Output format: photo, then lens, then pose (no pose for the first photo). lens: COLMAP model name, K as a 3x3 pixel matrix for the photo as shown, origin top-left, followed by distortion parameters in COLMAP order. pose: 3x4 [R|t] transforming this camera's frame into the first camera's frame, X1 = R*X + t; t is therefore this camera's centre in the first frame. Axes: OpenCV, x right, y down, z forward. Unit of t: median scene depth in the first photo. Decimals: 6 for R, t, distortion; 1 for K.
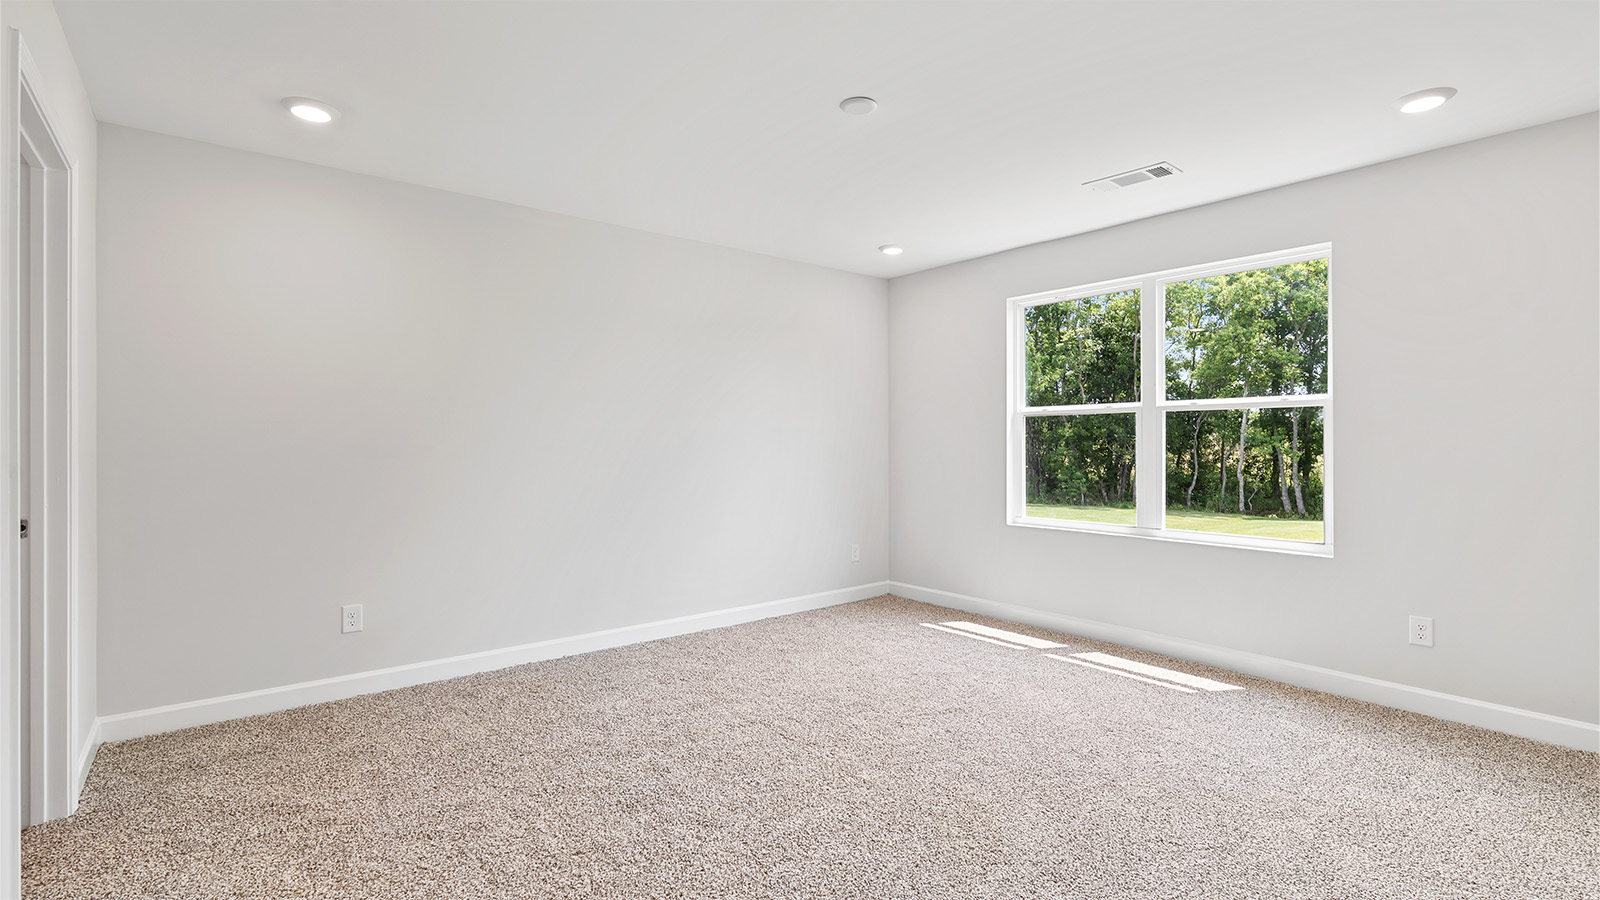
lens RADIAL K [[740.5, 0, 797.5], [0, 740.5, 444.9], [0, 0, 1]] dist [-0.008499, 0.001002]
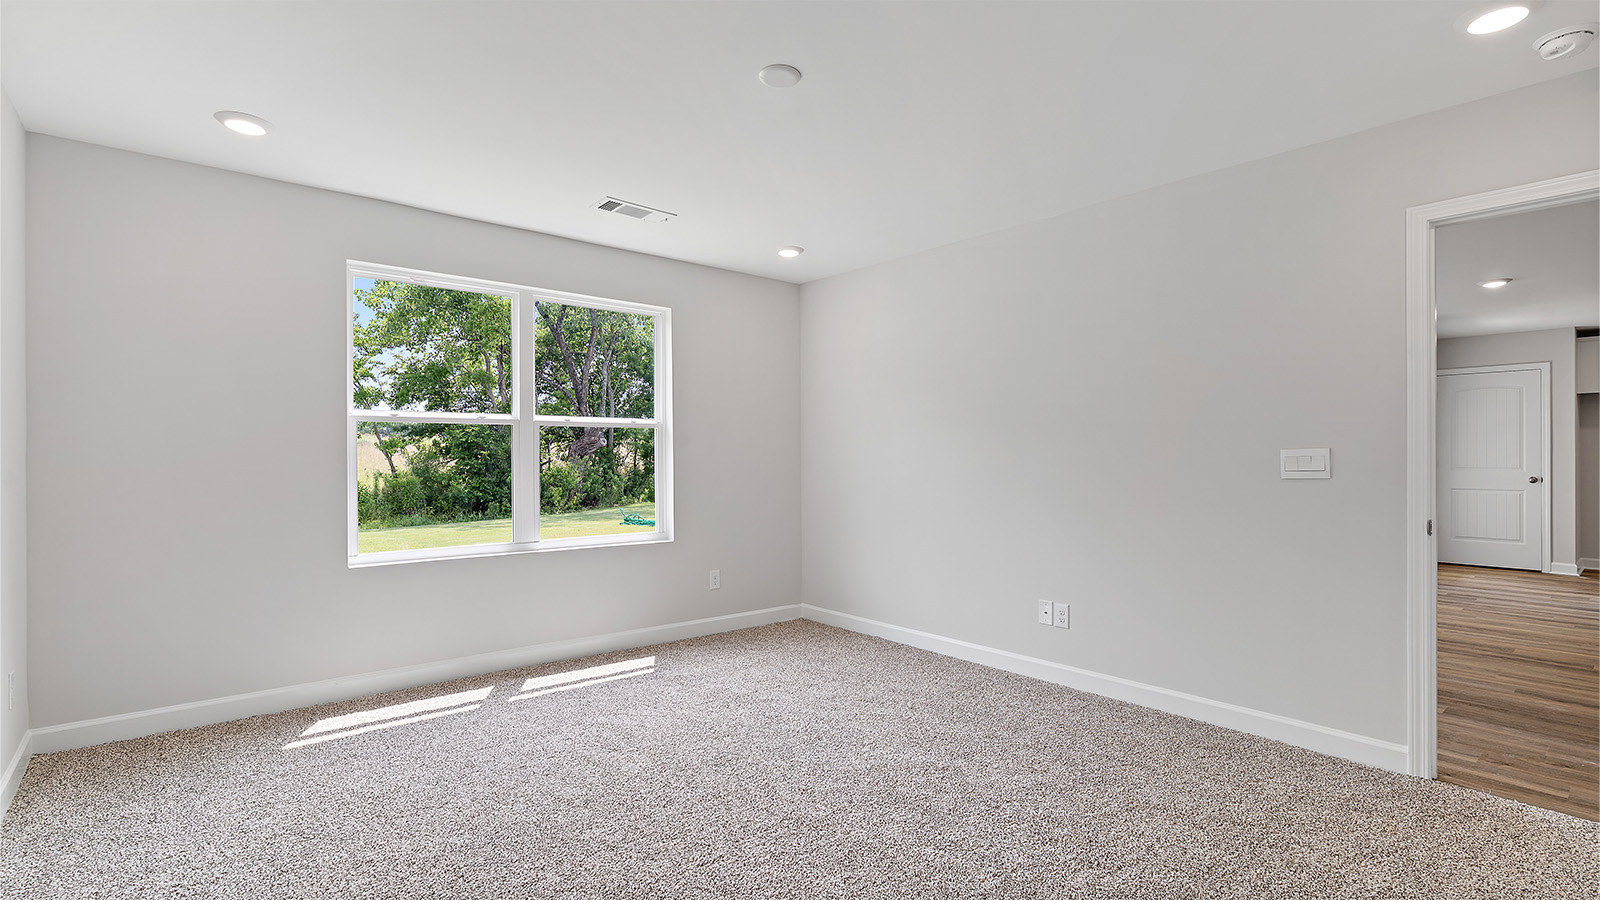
lens RADIAL K [[740.5, 0, 792.1], [0, 740.5, 455.8], [0, 0, 1]] dist [-0.008499, 0.001002]
pose [[-0.020268, 0.002507, 0.999791, -0.536561], [0.006430, 0.999977, -0.002377, 0.000984], [-0.999774, 0.006380, -0.020284, 0.677853]]
